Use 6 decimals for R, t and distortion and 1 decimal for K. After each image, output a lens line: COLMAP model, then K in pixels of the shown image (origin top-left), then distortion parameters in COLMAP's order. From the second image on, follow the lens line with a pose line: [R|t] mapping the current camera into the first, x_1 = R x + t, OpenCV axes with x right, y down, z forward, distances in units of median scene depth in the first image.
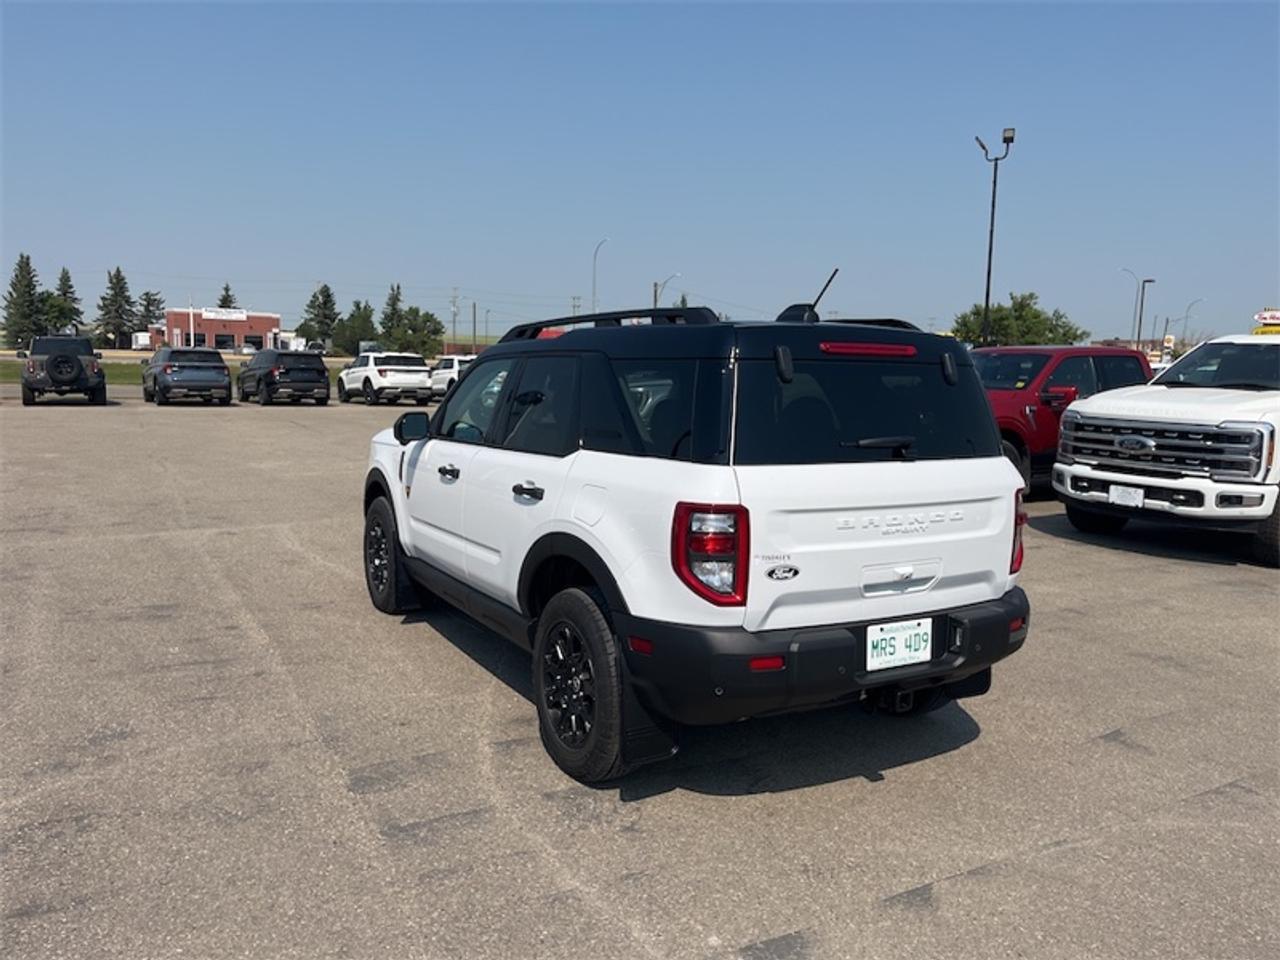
lens RADIAL K [[969.9, 0, 642.8], [0, 969.9, 486.1], [0, 0, 1]] dist [0.077859, -0.113830]
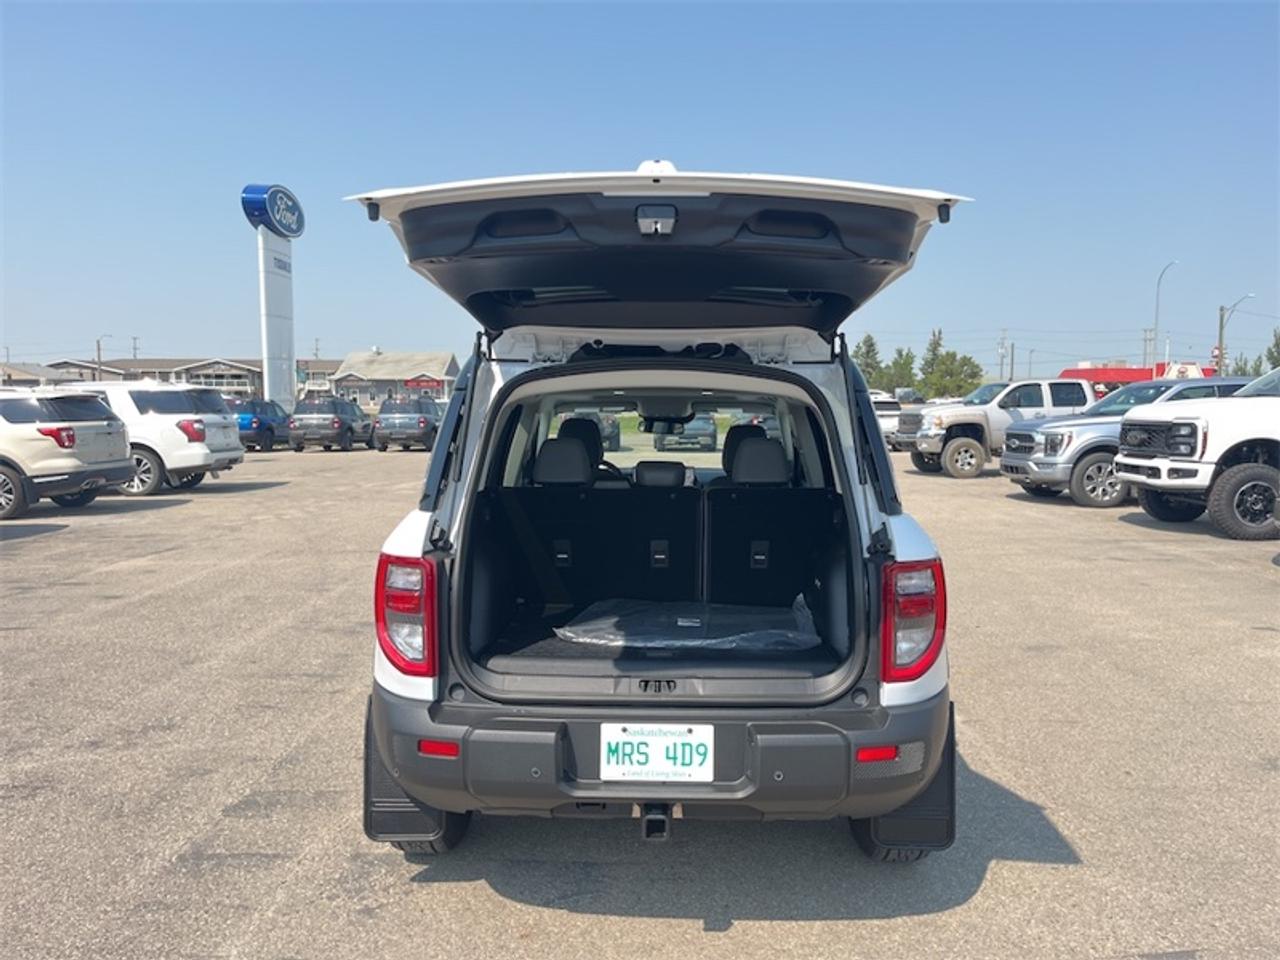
lens RADIAL K [[970.0, 0, 646.0], [0, 970.0, 484.9], [0, 0, 1]] dist [0.078843, -0.113837]
pose [[0.853831, 0.019414, -0.520188, 0.261845], [-0.044373, 0.998381, -0.035573, -0.008630], [0.518655, 0.053456, 0.853311, 0.131445]]
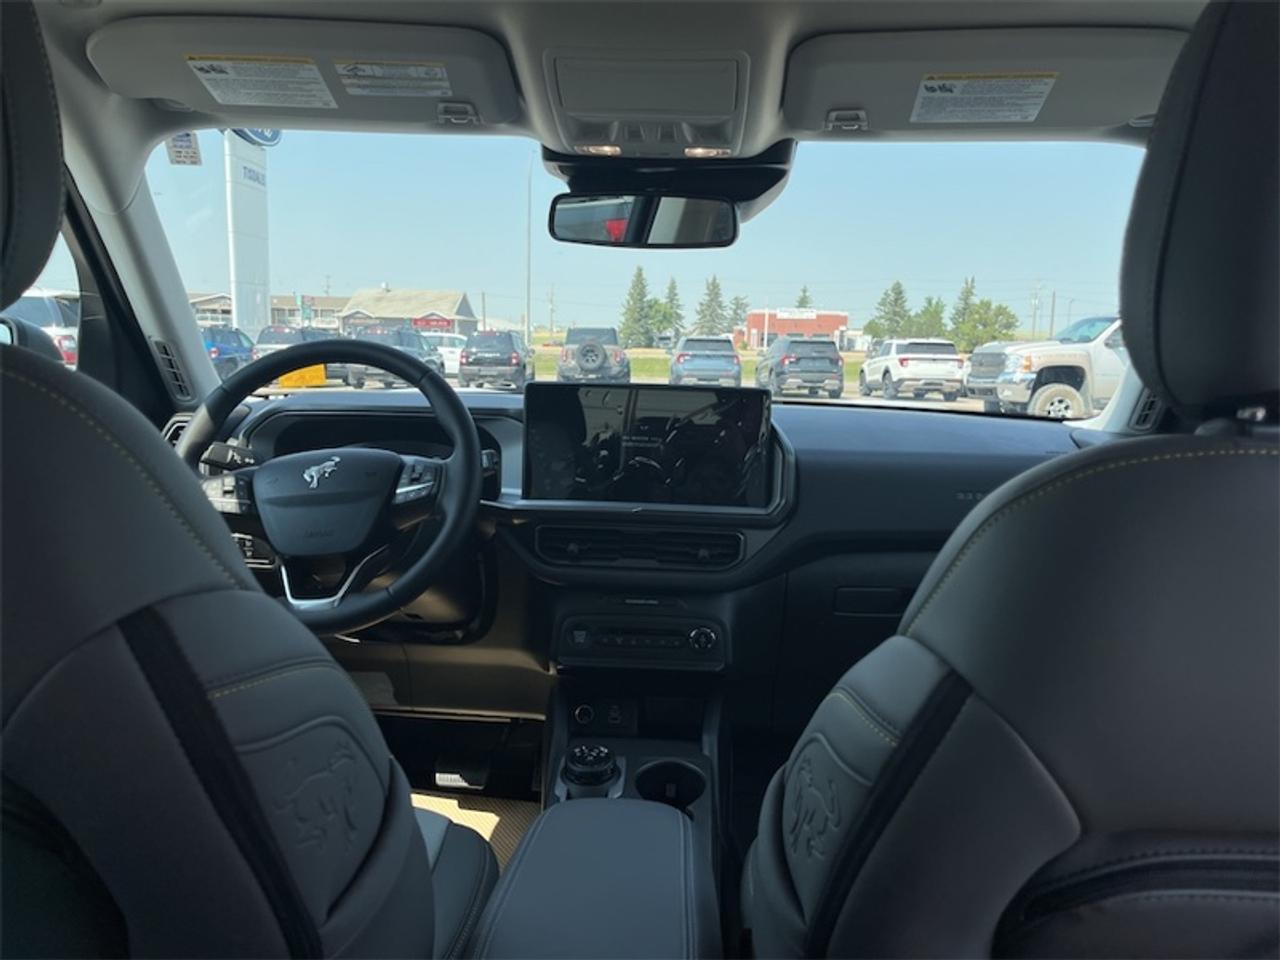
lens RADIAL K [[973.4, 0, 640.0], [0, 973.4, 480.0], [0, 0, 1]] dist [0.058386, -0.083686]
pose [[0.841014, 0.064627, -0.537139, 0.029737], [-0.067815, 0.997602, 0.013849, -0.029708], [0.536746, 0.024779, 0.843380, 0.538135]]
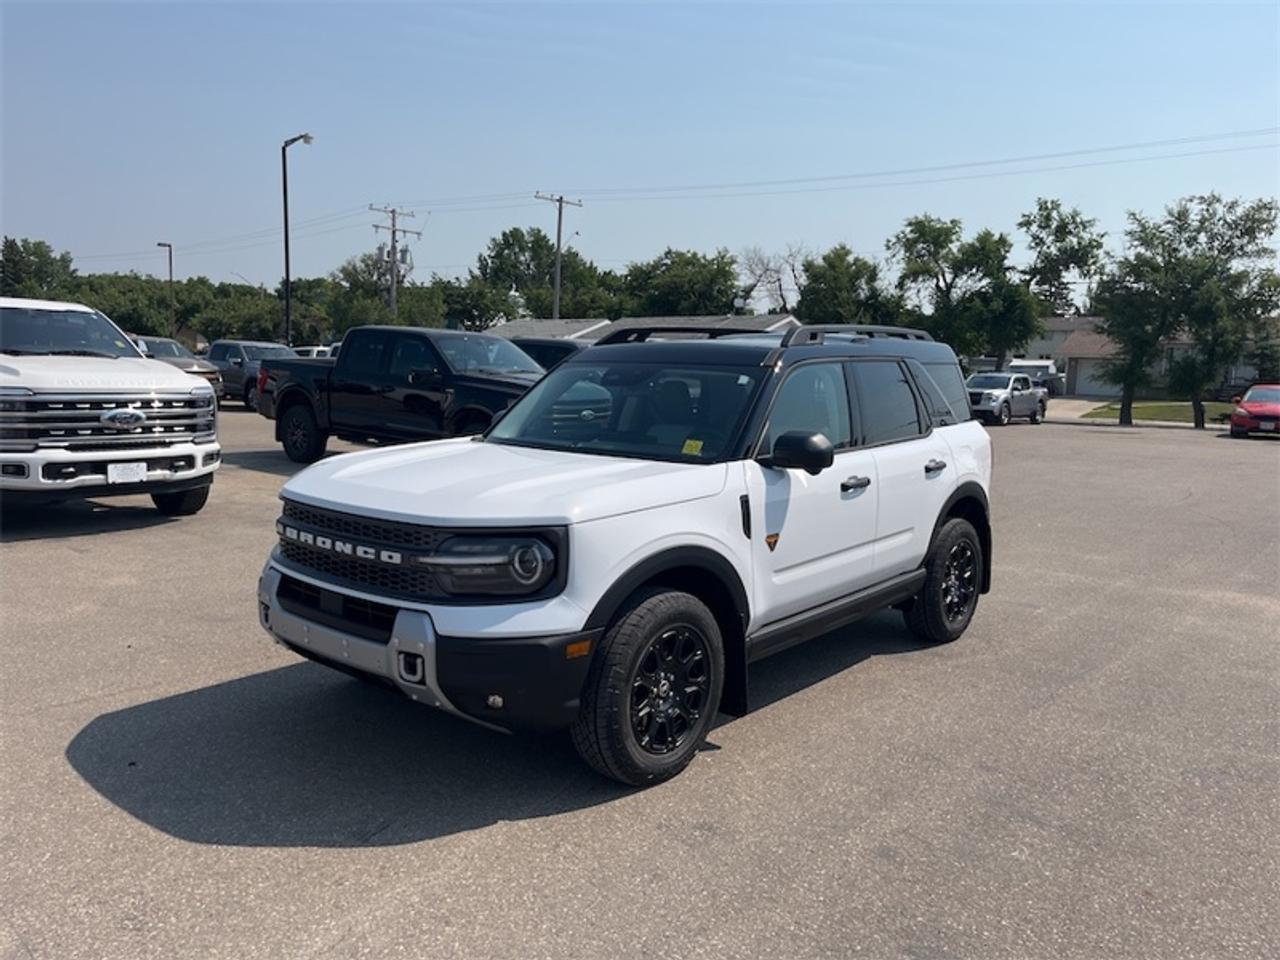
lens RADIAL K [[969.9, 0, 642.8], [0, 969.9, 486.1], [0, 0, 1]] dist [0.077859, -0.113830]
pose [[-0.342243, -0.152047, 0.927228, -0.563232], [0.081195, 0.978343, 0.190398, -0.117764], [-0.936097, 0.140449, -0.322486, 0.837941]]
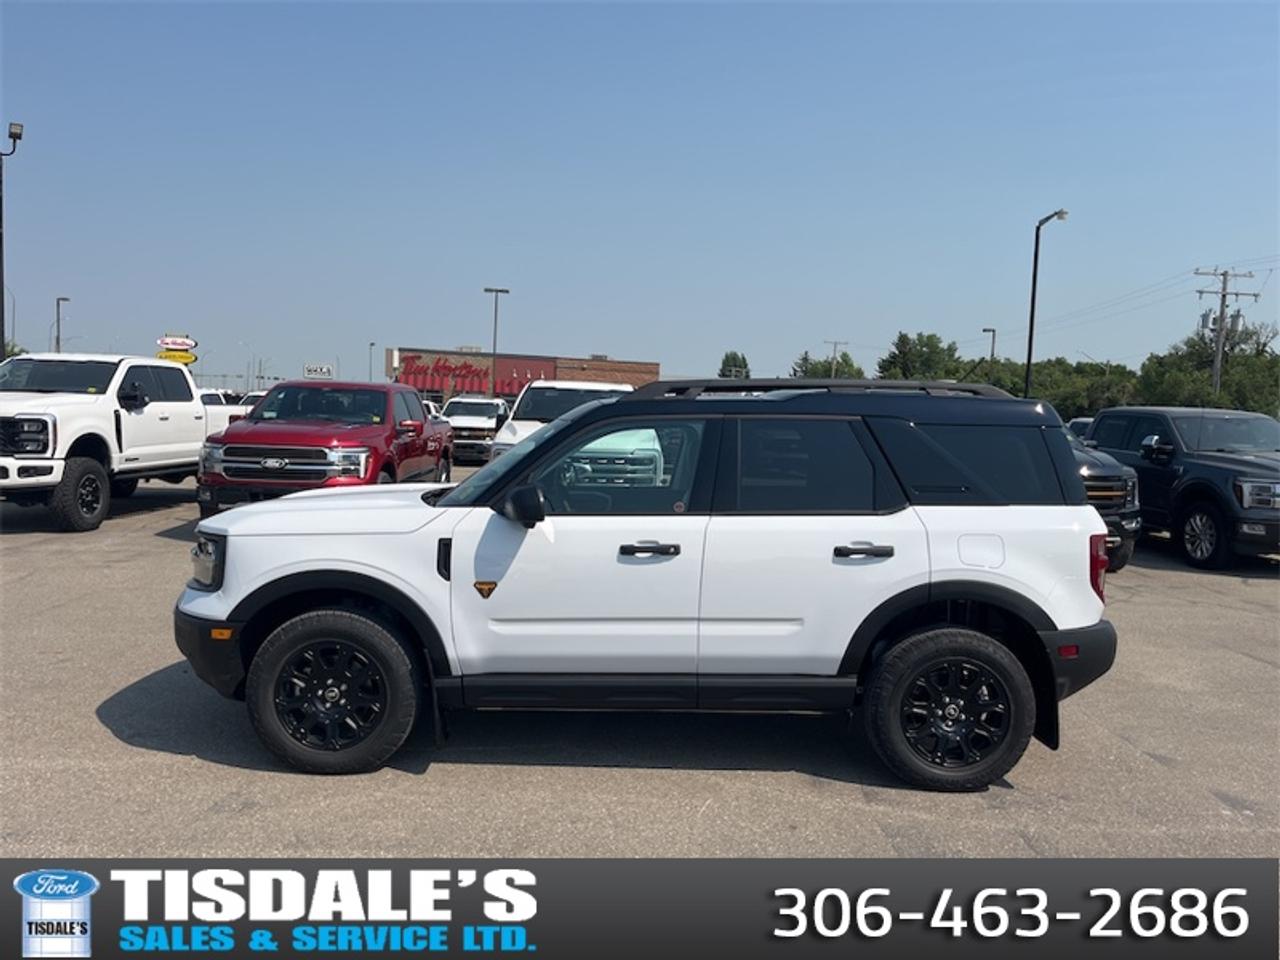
lens RADIAL K [[973.4, 0, 640.0], [0, 973.4, 480.0], [0, 0, 1]] dist [0.058386, -0.083686]
pose [[0.483671, -0.067713, 0.872627, -0.533849], [0.088794, 0.995655, 0.028044, -0.056968], [-0.870734, 0.063920, 0.487582, 0.323234]]
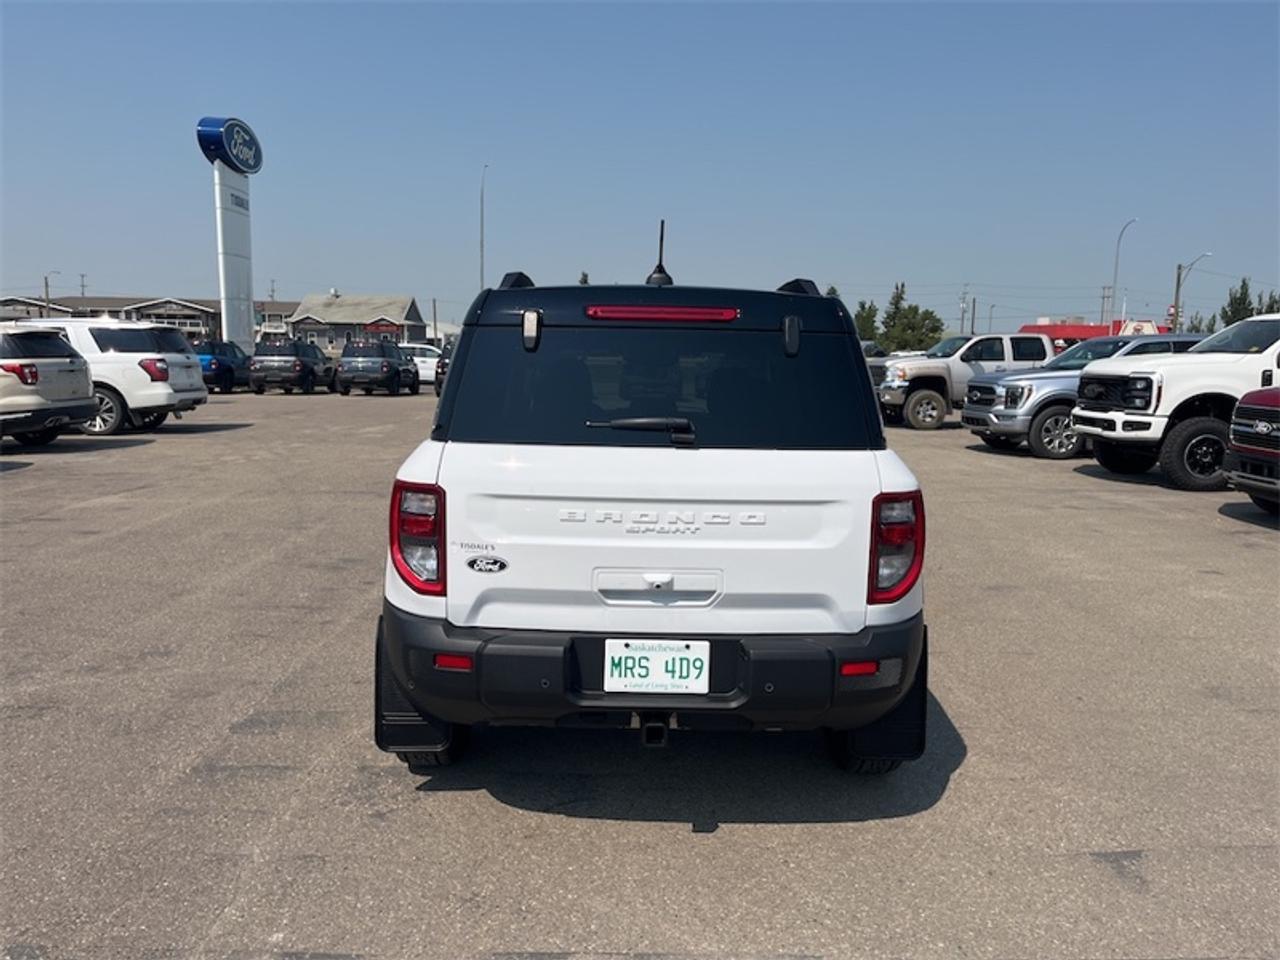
lens RADIAL K [[969.9, 0, 642.8], [0, 969.9, 486.1], [0, 0, 1]] dist [0.077859, -0.113830]
pose [[0.871931, 0.056954, -0.486305, 0.259782], [-0.056803, 0.998272, 0.015067, -0.001458], [0.486323, 0.014486, 0.873659, 0.107580]]
